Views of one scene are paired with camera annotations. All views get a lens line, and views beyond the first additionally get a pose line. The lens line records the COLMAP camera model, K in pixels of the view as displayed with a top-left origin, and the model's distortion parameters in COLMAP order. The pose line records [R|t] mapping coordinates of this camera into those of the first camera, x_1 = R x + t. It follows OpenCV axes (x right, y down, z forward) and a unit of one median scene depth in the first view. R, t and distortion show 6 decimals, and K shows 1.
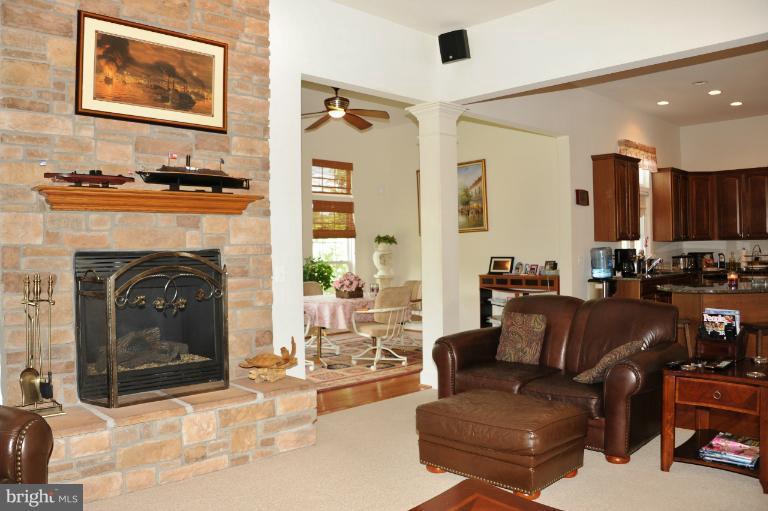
lens RADIAL K [[622.9, 0, 384.0], [0, 622.9, 255.5], [0, 0, 1]] dist [-0.175704, 0.094471]
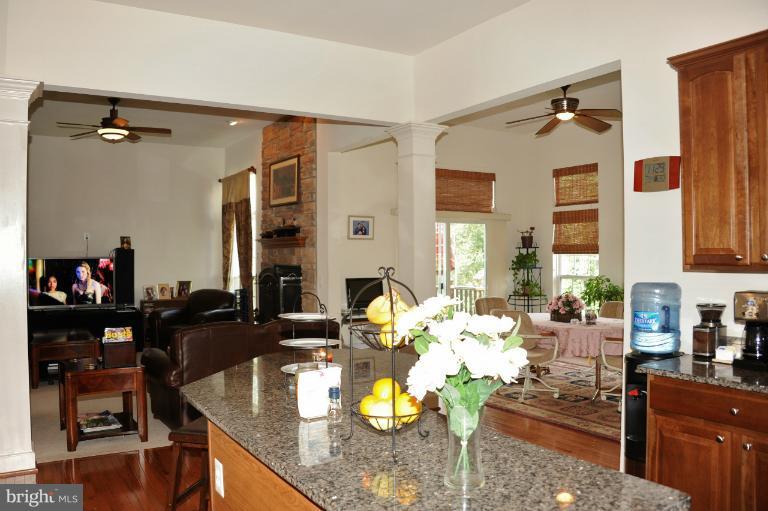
lens RADIAL K [[622.9, 0, 384.0], [0, 622.9, 255.5], [0, 0, 1]] dist [-0.175704, 0.094471]
pose [[-0.216417, 0.022395, -0.976044, 1.608190], [0.003815, 0.999749, 0.022093, -0.086377], [0.976294, 0.001058, -0.216448, 1.747824]]
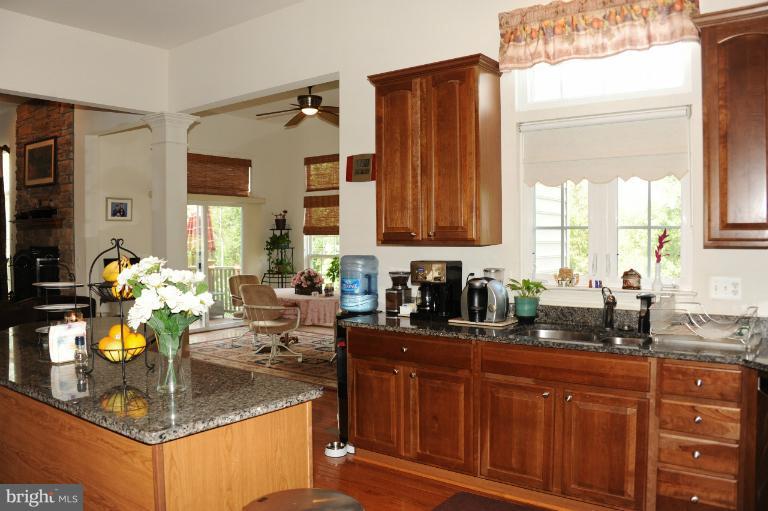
lens RADIAL K [[622.9, 0, 384.0], [0, 622.9, 255.5], [0, 0, 1]] dist [-0.175704, 0.094471]
pose [[0.143774, 0.048744, -0.988409, 1.776423], [-0.005270, 0.998810, 0.048490, -0.081081], [0.989596, -0.001763, 0.143860, 1.821679]]
